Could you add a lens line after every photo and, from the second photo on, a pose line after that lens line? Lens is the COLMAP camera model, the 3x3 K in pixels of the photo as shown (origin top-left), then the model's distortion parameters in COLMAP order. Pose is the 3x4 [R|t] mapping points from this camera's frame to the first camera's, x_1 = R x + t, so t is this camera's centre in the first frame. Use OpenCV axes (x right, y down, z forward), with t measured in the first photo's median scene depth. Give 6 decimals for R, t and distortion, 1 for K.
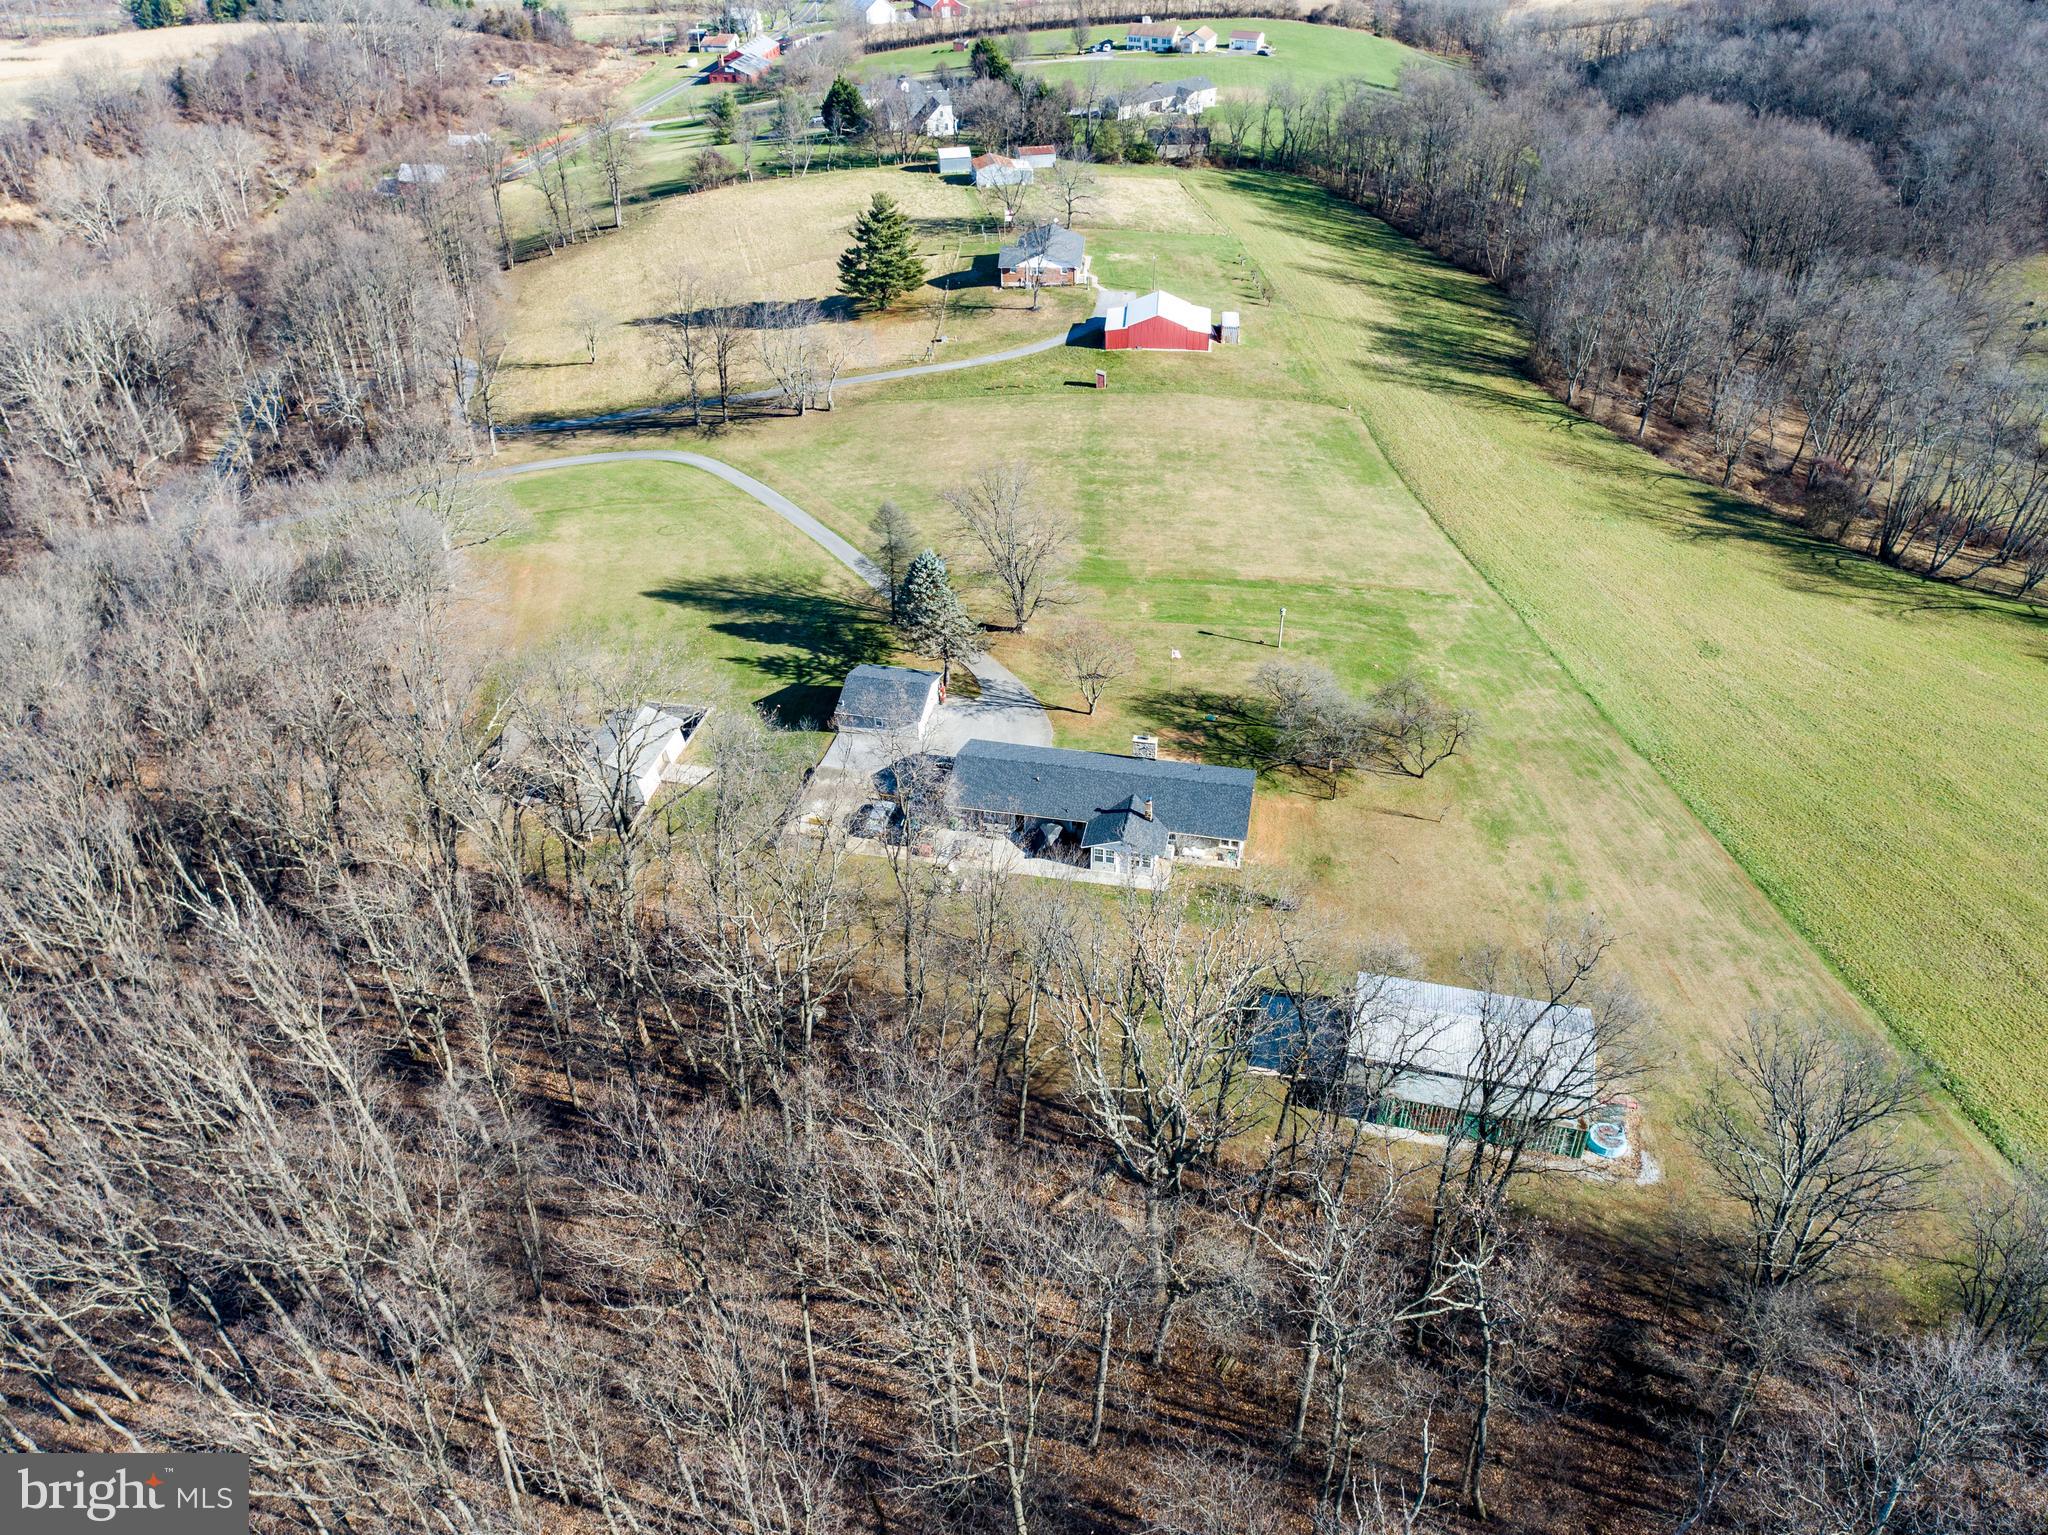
lens RADIAL K [[1560.9, 0, 1019.2], [0, 1560.9, 798.2], [0, 0, 1]] dist [-0.021448, 0.013742]
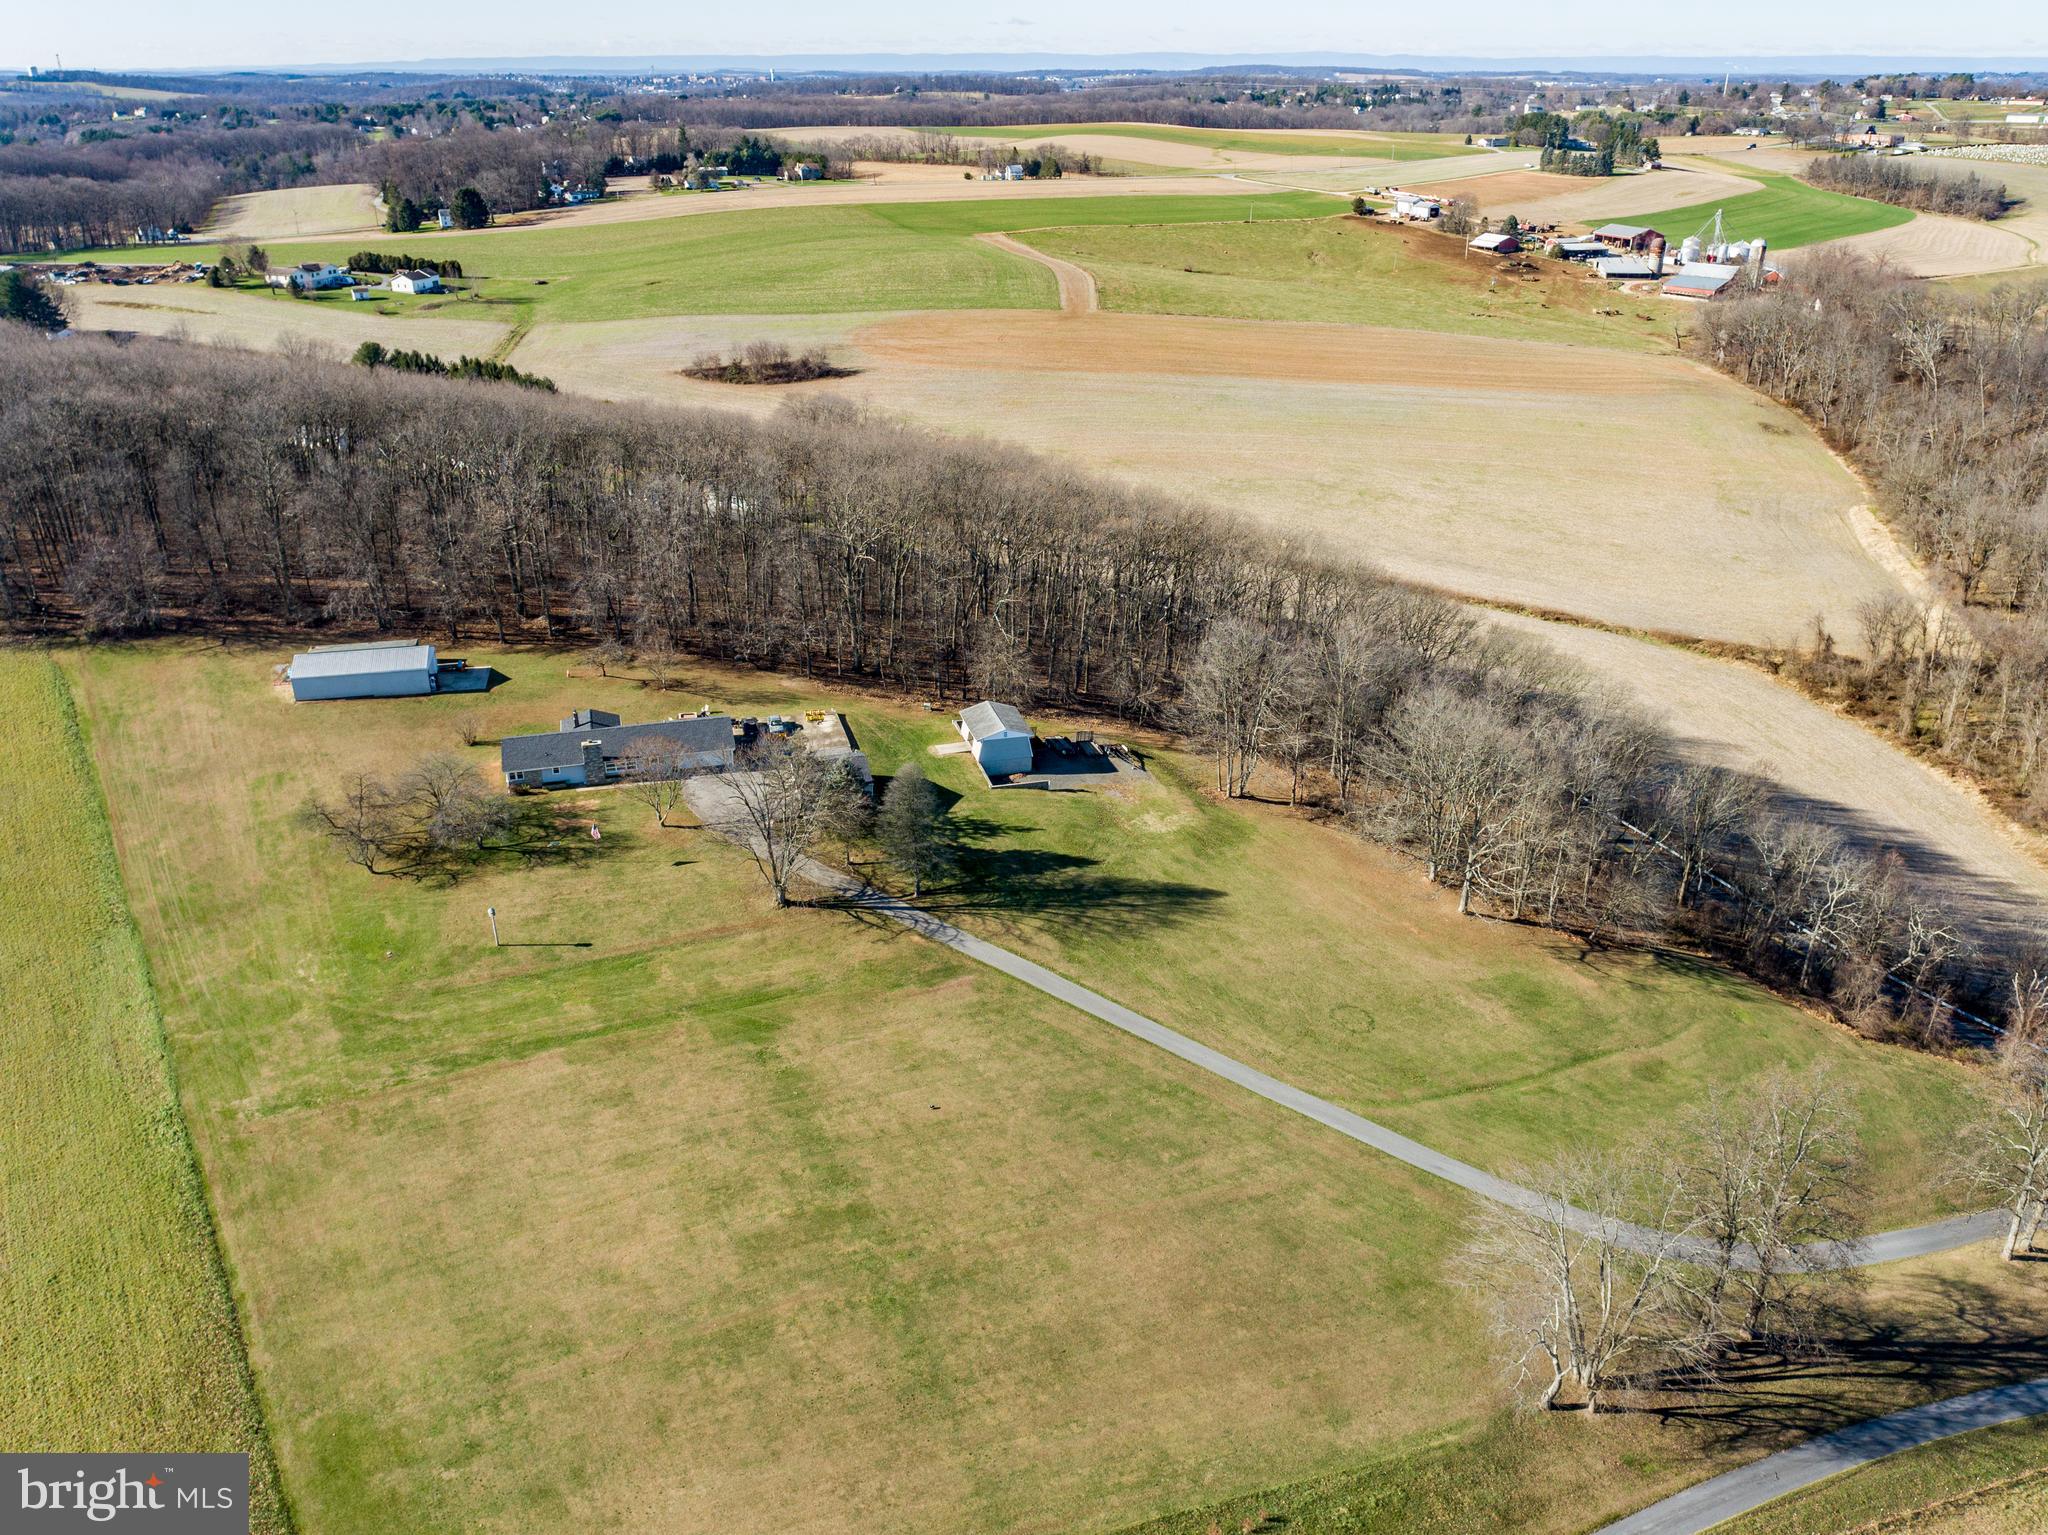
lens RADIAL K [[1560.9, 0, 1015.8], [0, 1560.9, 775.1], [0, 0, 1]] dist [-0.021448, 0.013742]
pose [[-0.893360, 0.200955, -0.401901, 0.170066], [-0.259610, 0.499204, 0.826679, -0.689435], [0.366756, 0.842860, -0.393799, 0.974552]]
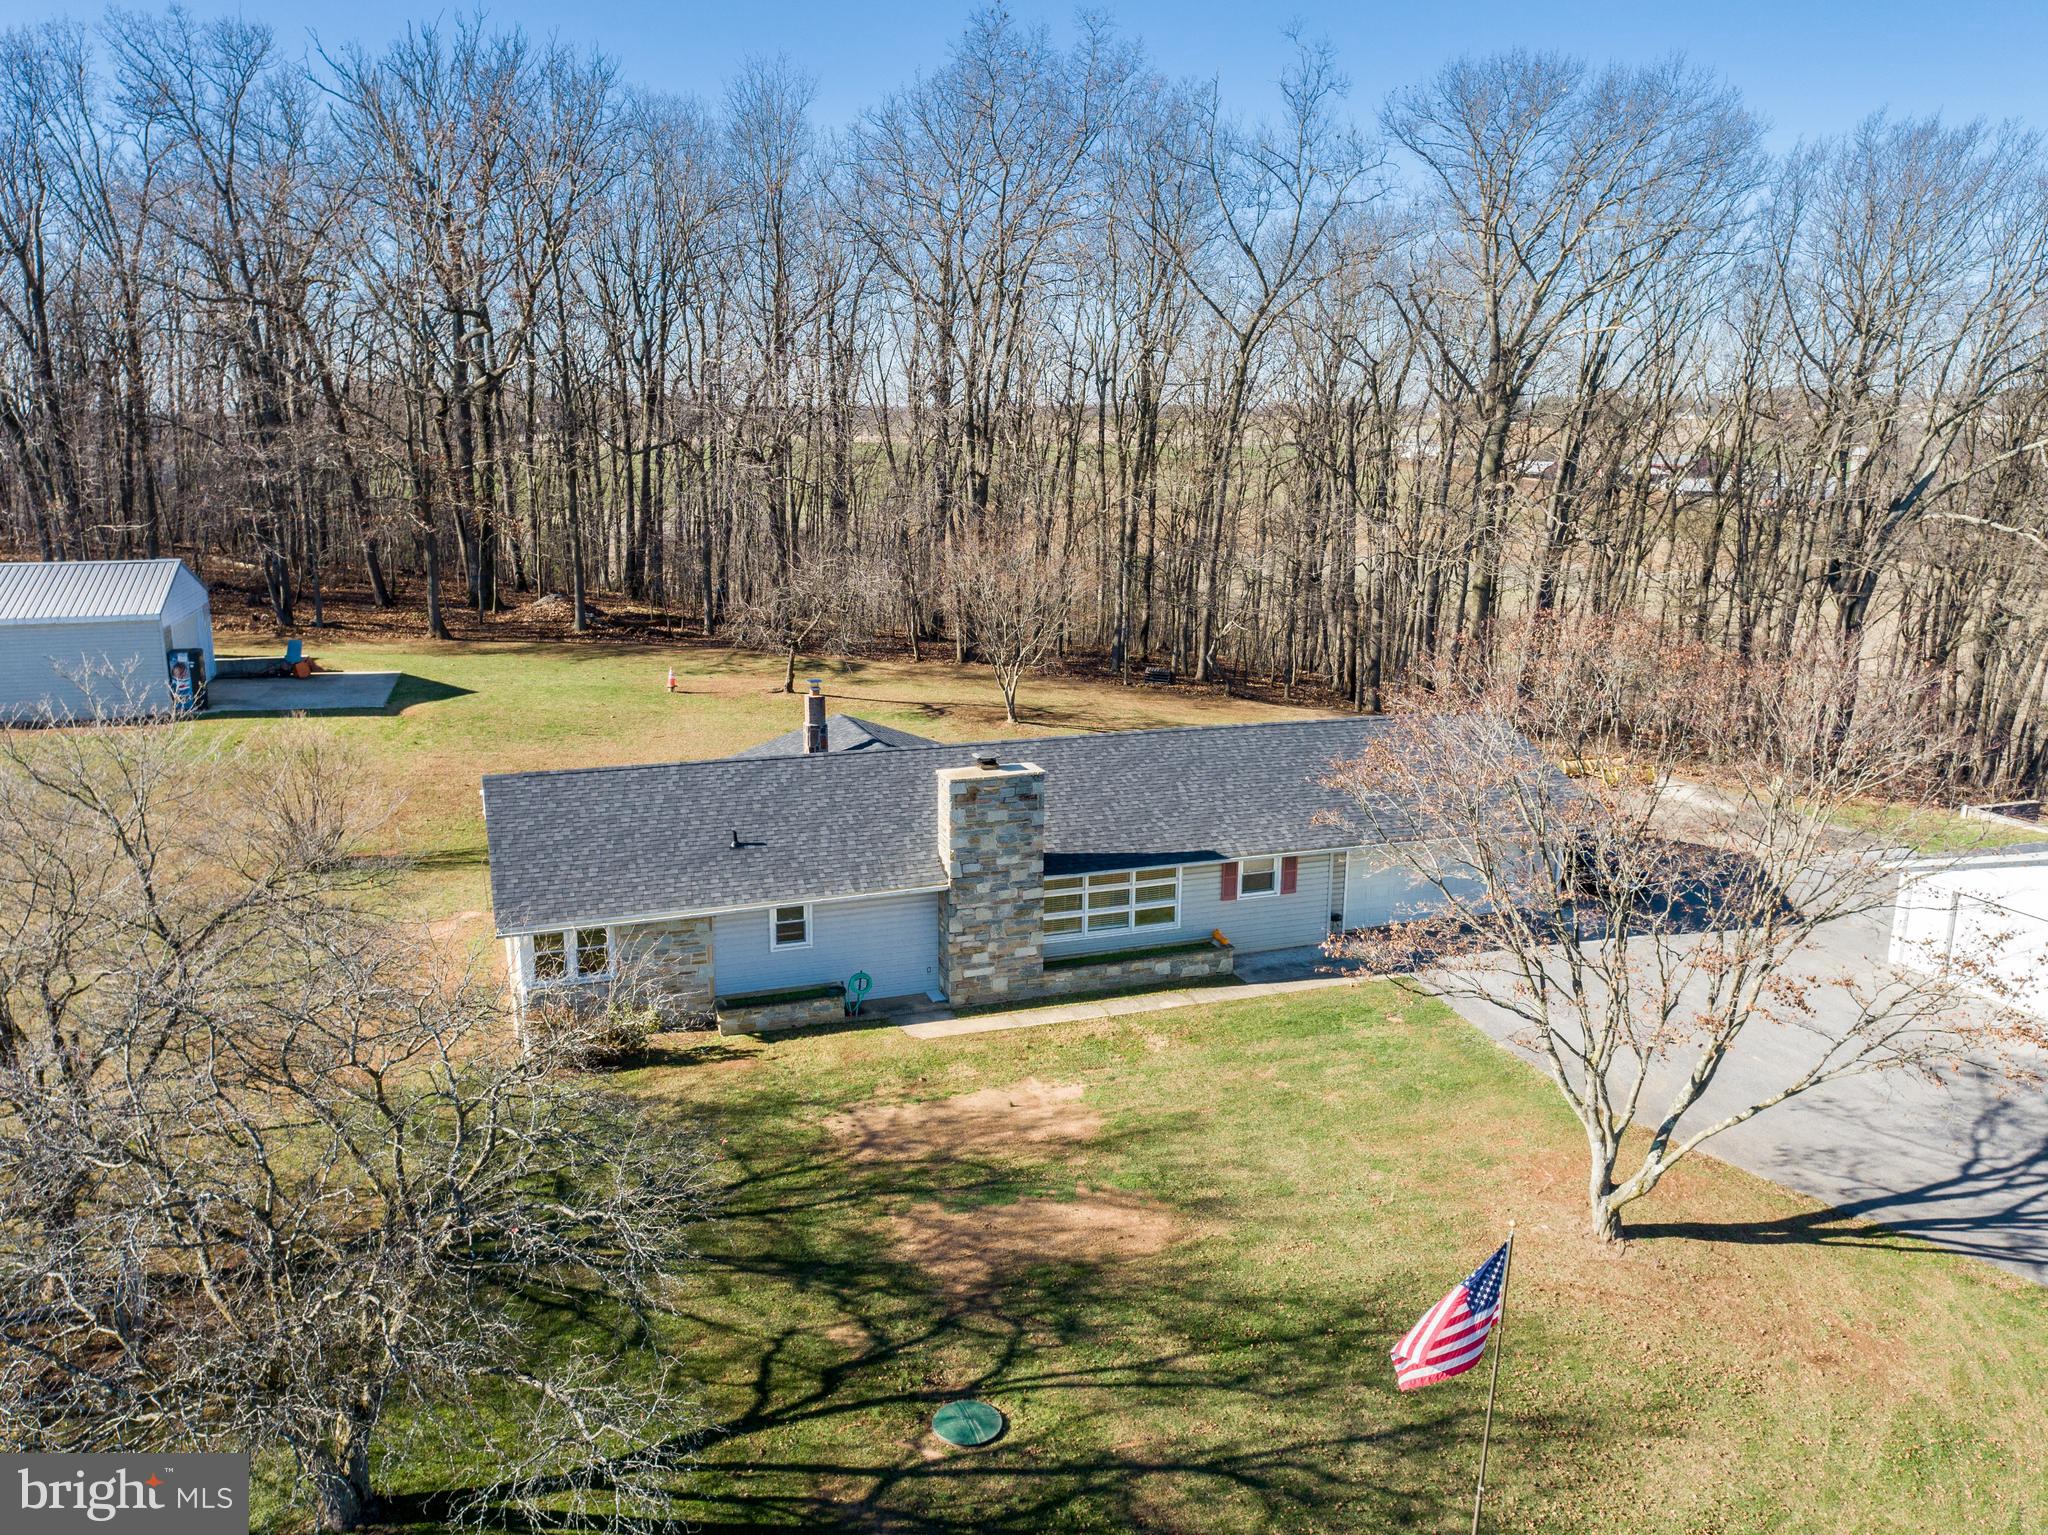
lens RADIAL K [[1560.9, 0, 1029.4], [0, 1560.9, 768.2], [0, 0, 1]] dist [-0.021448, 0.013742]
pose [[-0.847980, 0.121067, -0.516016, 0.116725], [-0.315488, 0.667021, 0.674944, -0.117675], [0.425907, 0.735136, -0.527426, 0.664977]]
